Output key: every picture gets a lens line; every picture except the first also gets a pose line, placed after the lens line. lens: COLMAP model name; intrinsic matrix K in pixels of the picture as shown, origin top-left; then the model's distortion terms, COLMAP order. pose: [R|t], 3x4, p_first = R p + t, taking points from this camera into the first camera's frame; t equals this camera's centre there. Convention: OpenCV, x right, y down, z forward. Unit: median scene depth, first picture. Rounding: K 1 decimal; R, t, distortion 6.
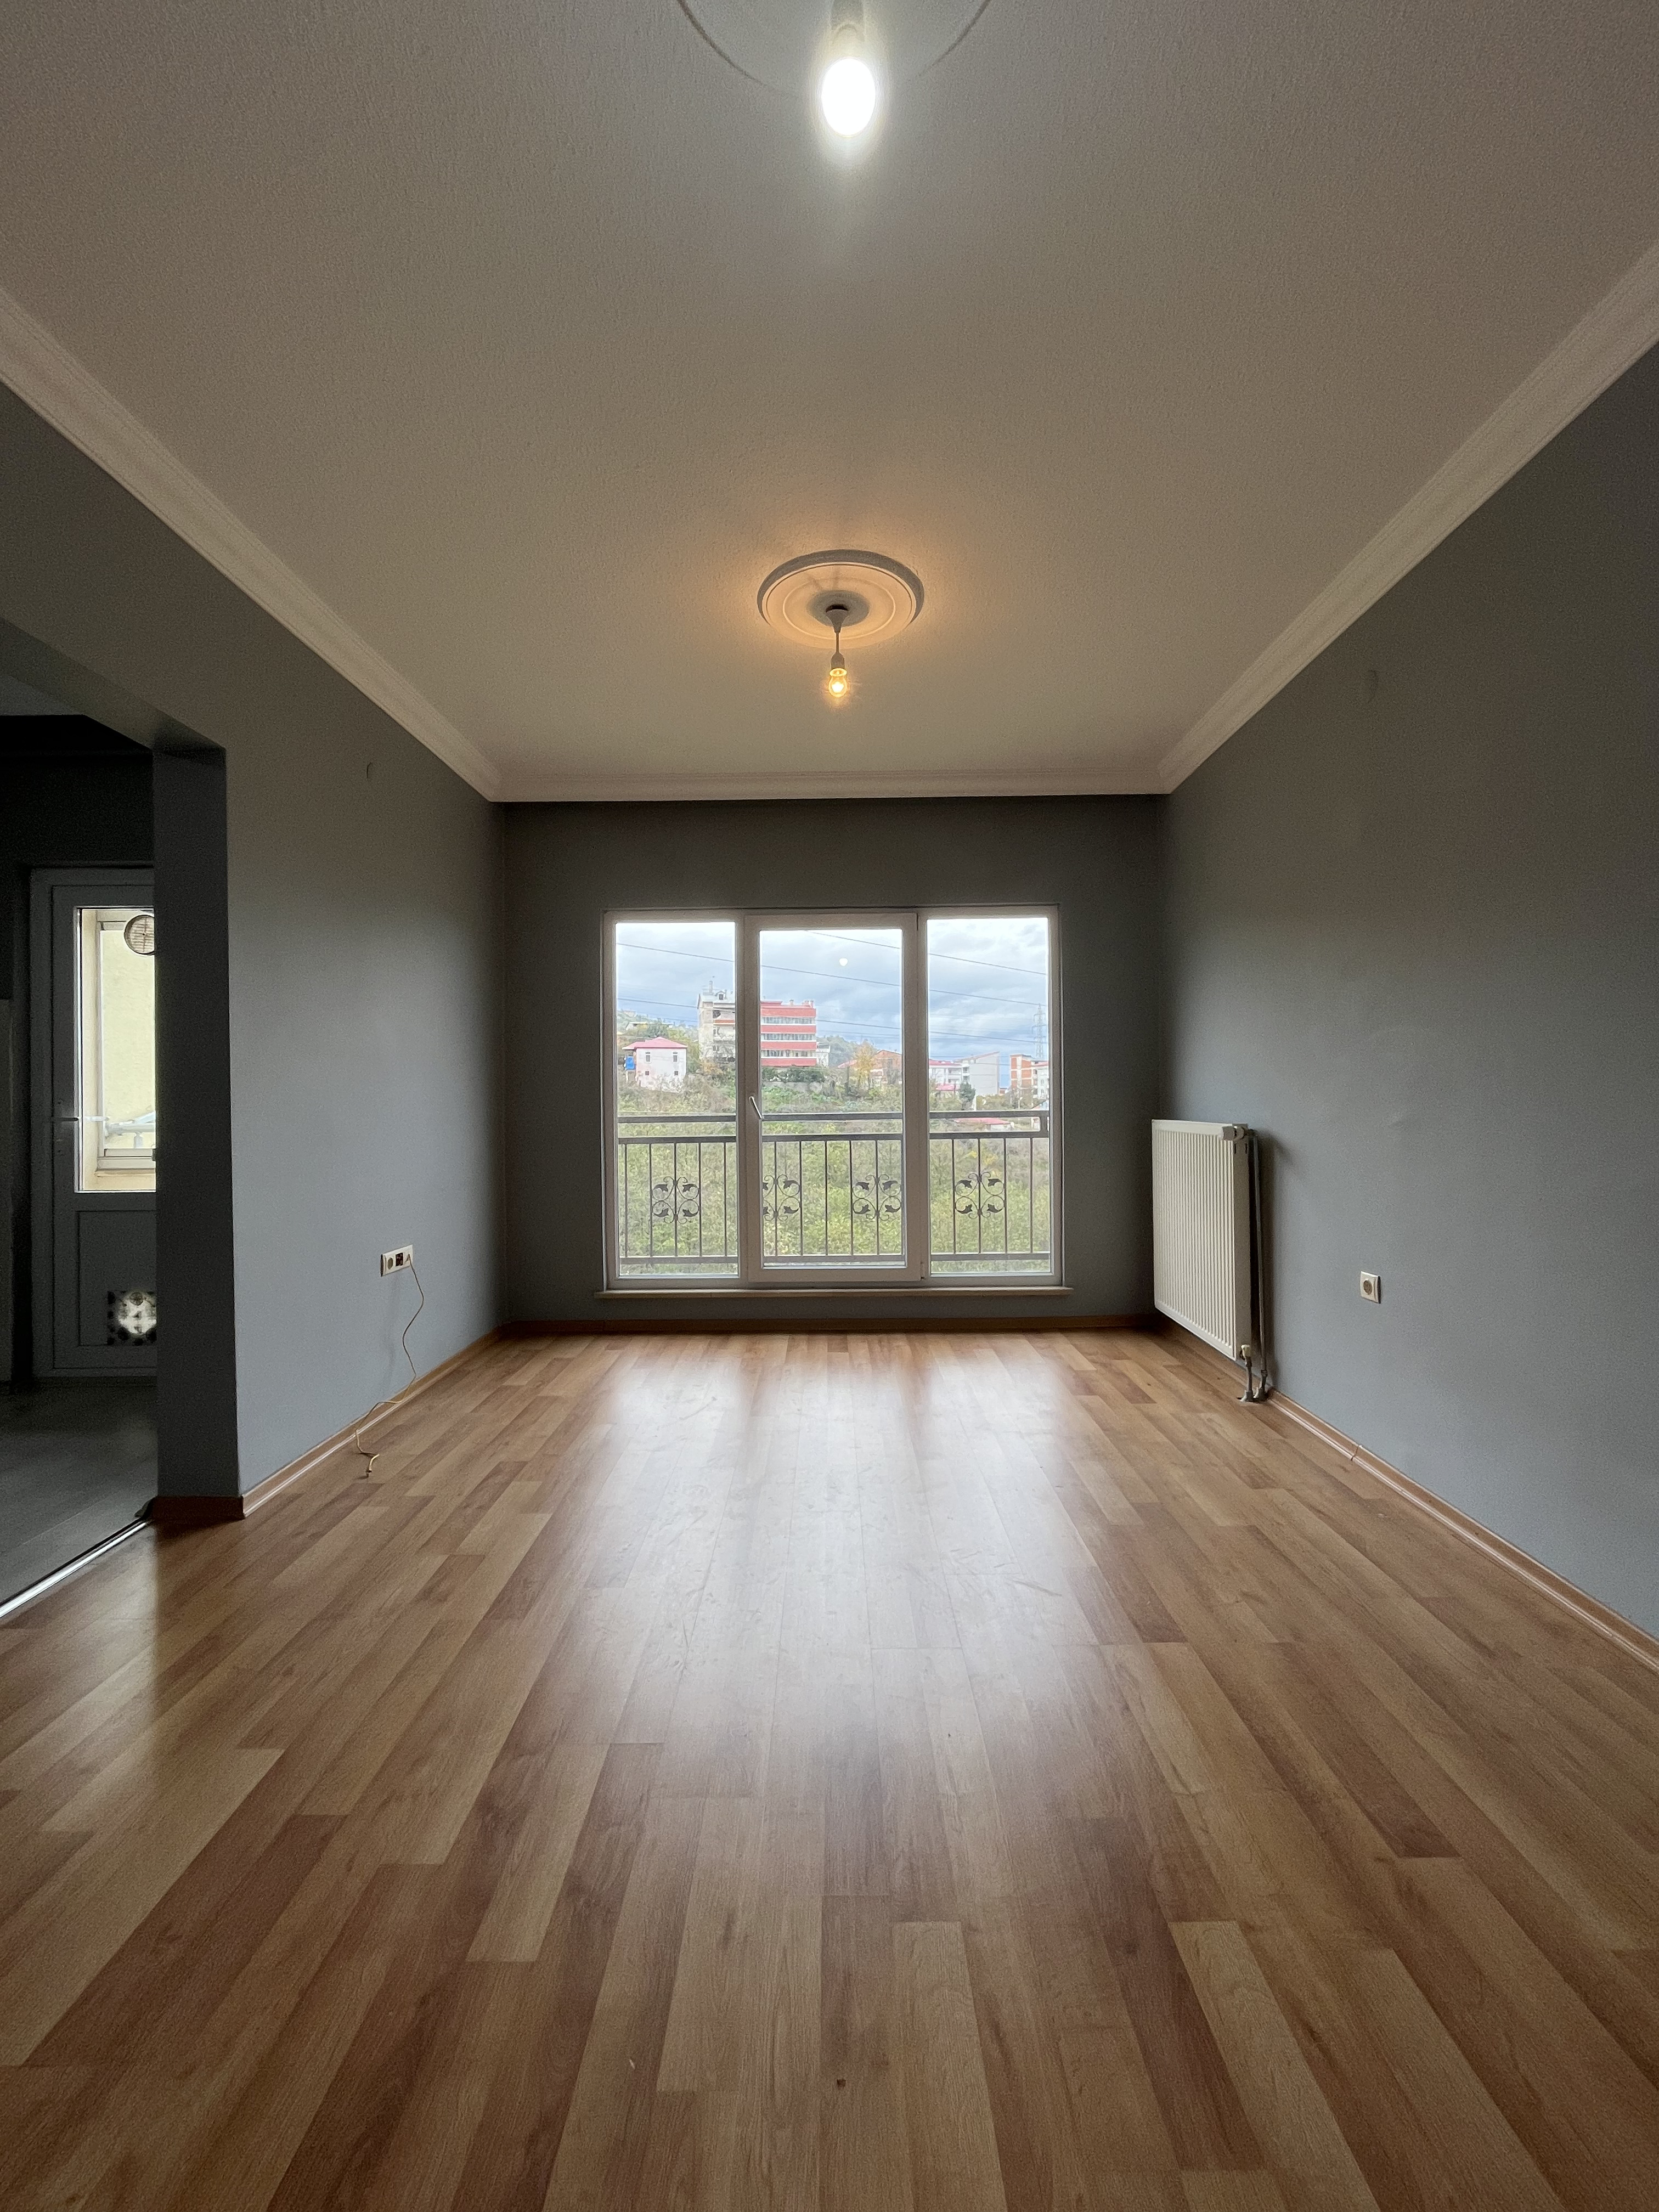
lens RADIAL K [[893.9, 0, 830.5], [0, 893.9, 1101.2], [0, 0, 1]] dist [-0.000287, -0.000830]
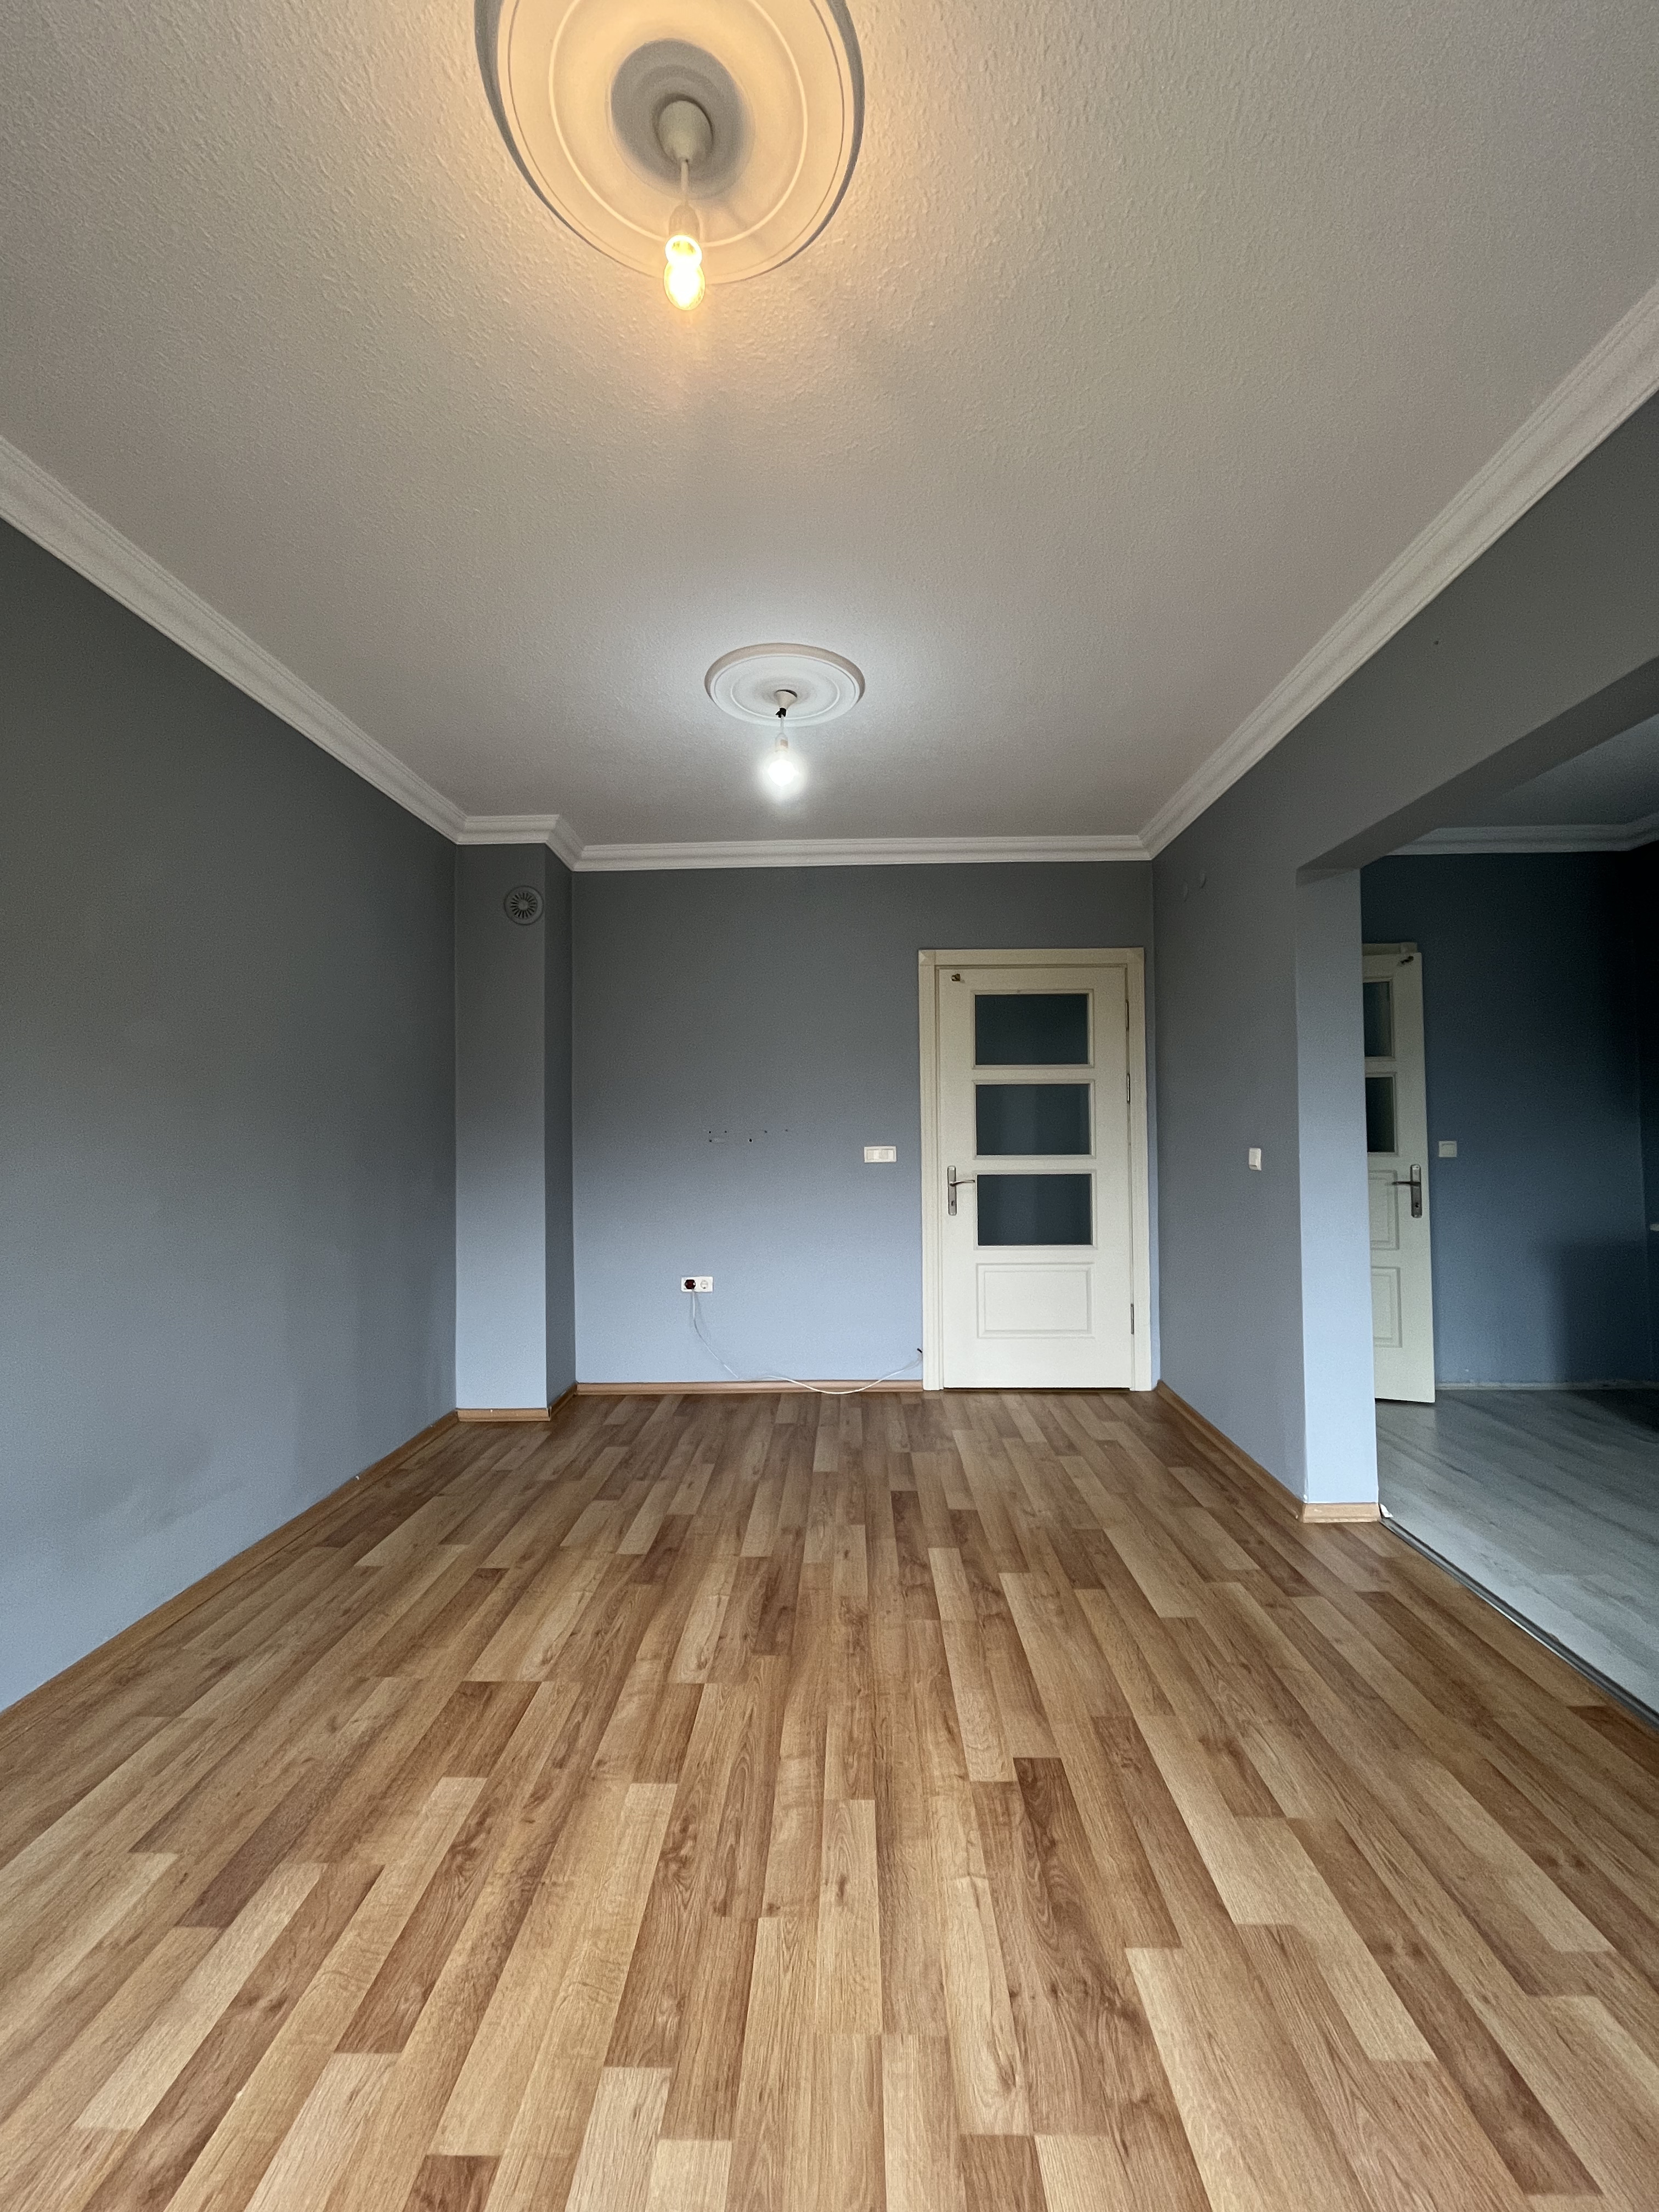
lens RADIAL K [[893.9, 0, 827.7], [0, 893.9, 1107.2], [0, 0, 1]] dist [-0.000287, -0.000830]
pose [[-0.999368, 0.019714, 0.029588, -0.085591], [0.018709, 0.999250, -0.033897, -0.054078], [-0.030234, -0.033322, -0.998987, 1.769613]]
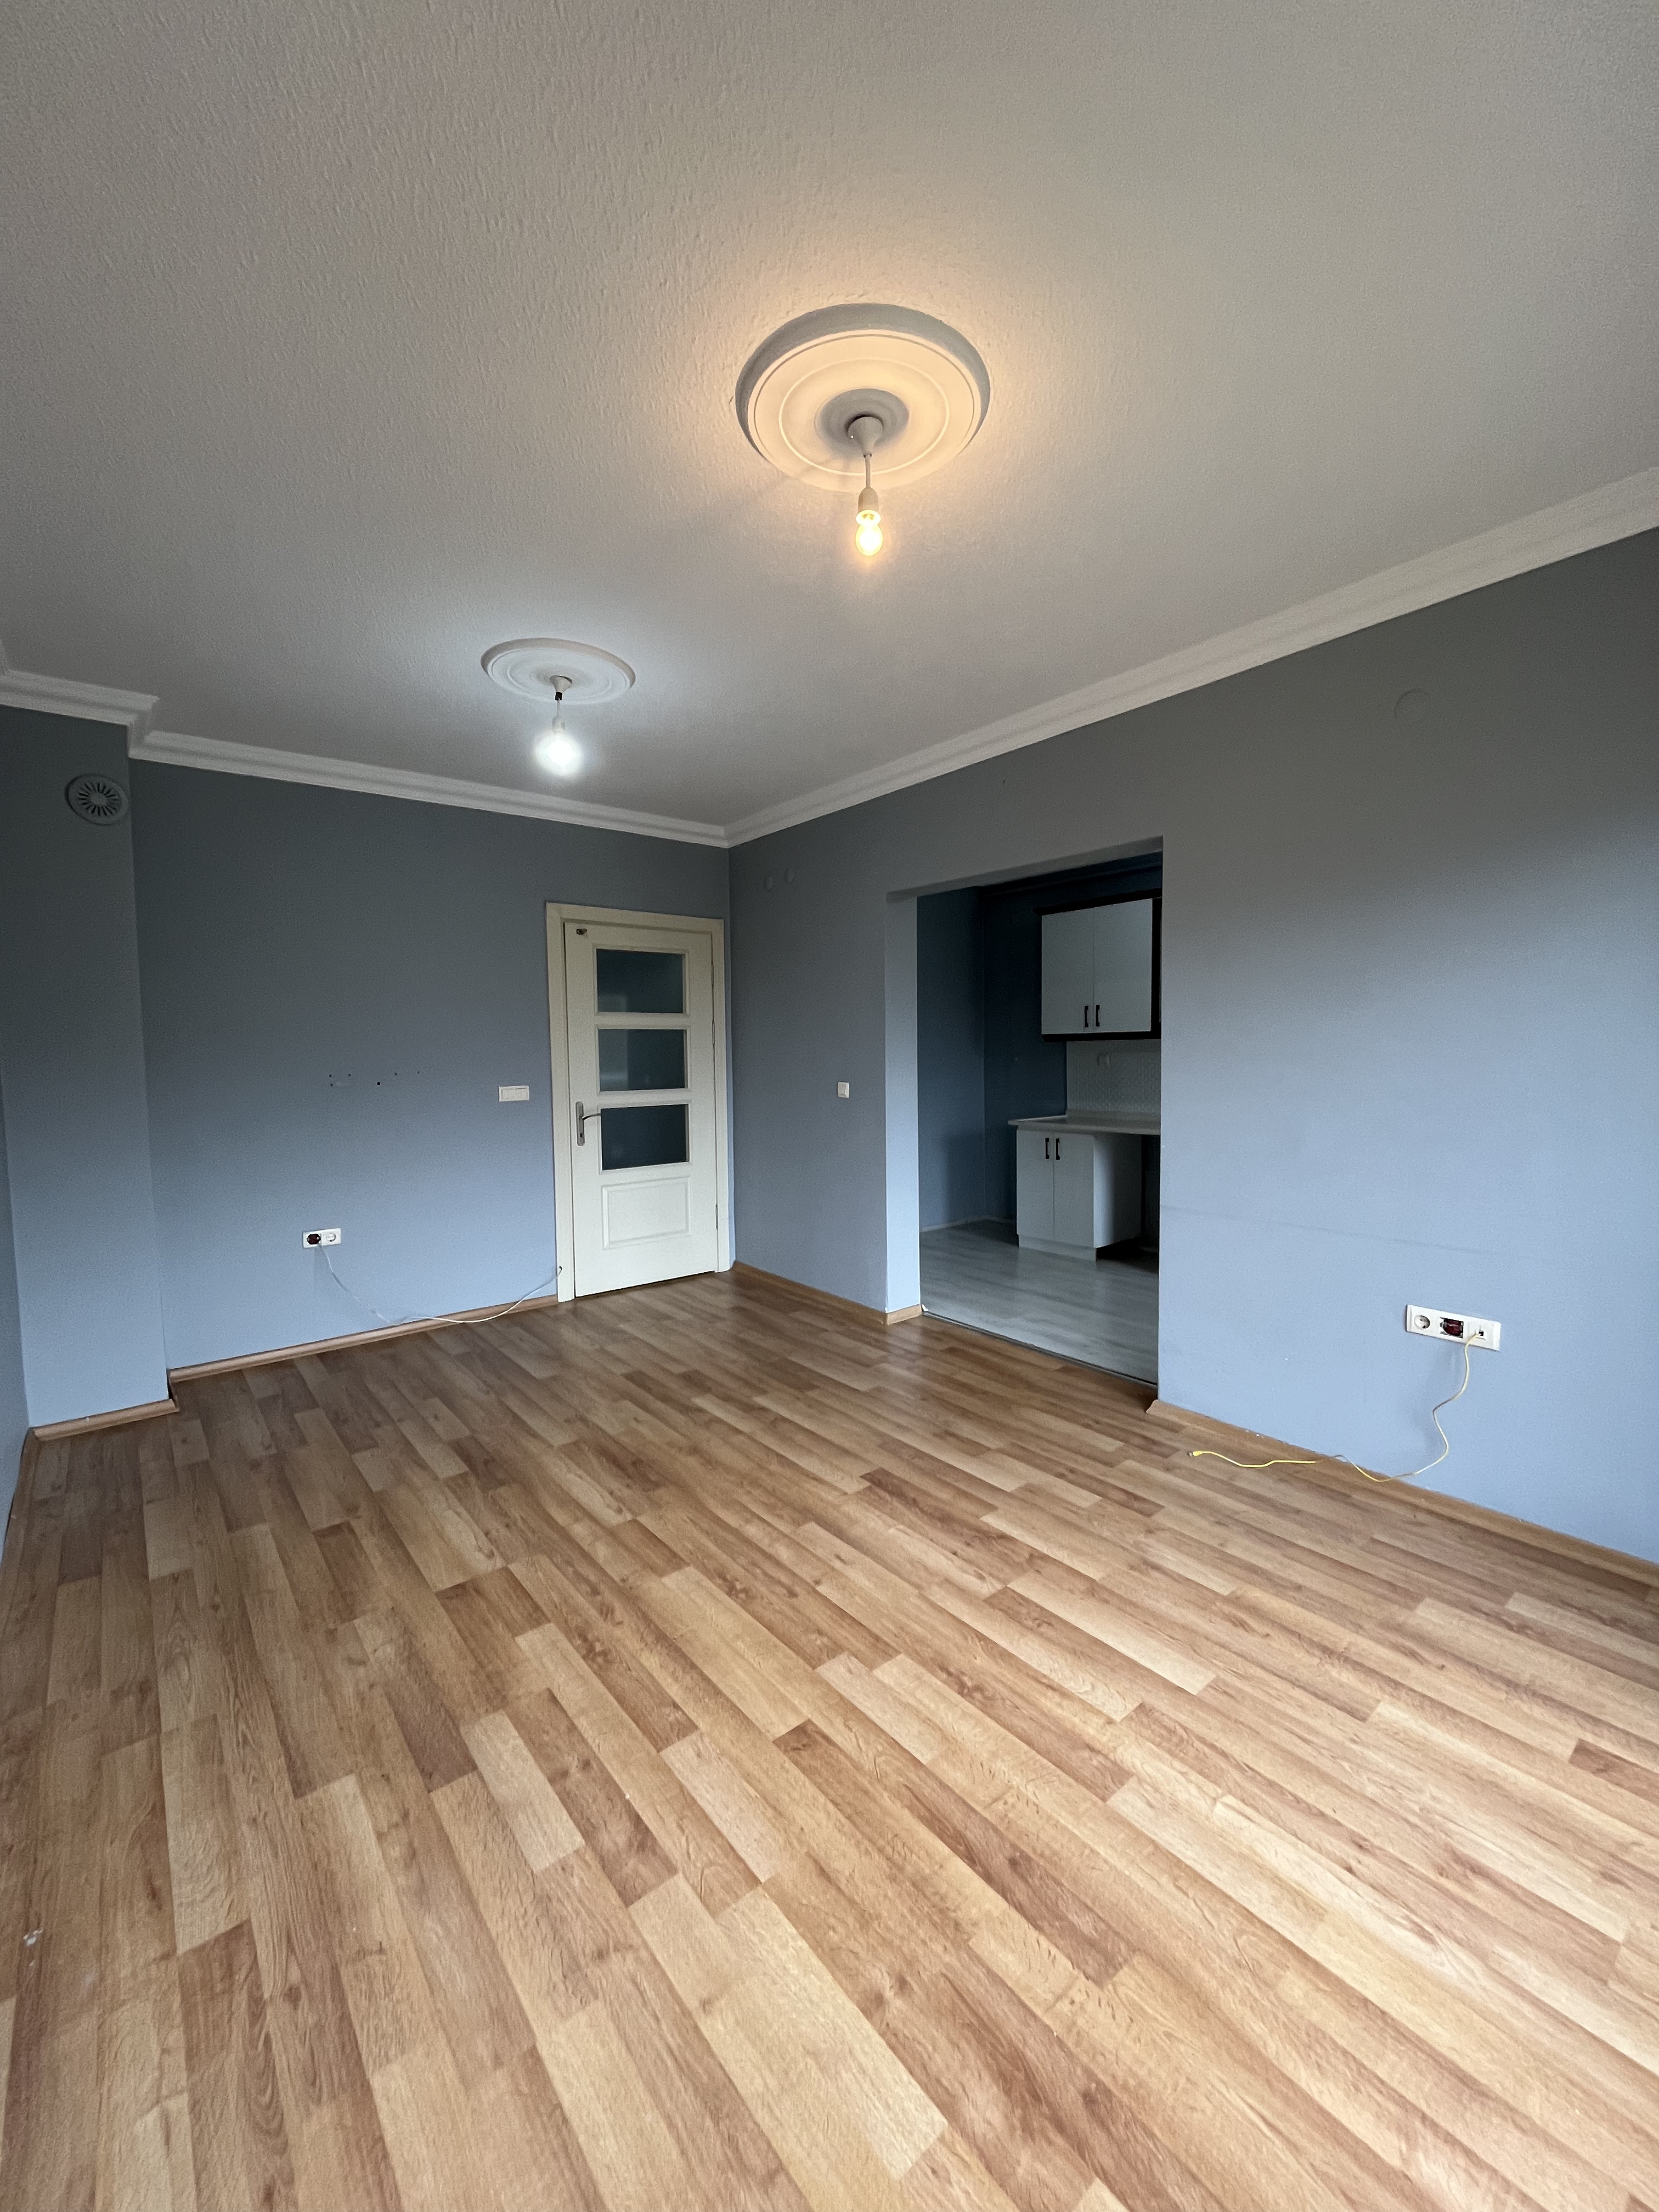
lens RADIAL K [[893.9, 0, 831.8], [0, 893.9, 1110.8], [0, 0, 1]] dist [-0.000287, -0.000830]
pose [[-0.777788, 0.063713, -0.625289, 0.584162], [0.023019, 0.997069, 0.072962, -0.110292], [0.628105, 0.042355, -0.776975, 1.889894]]
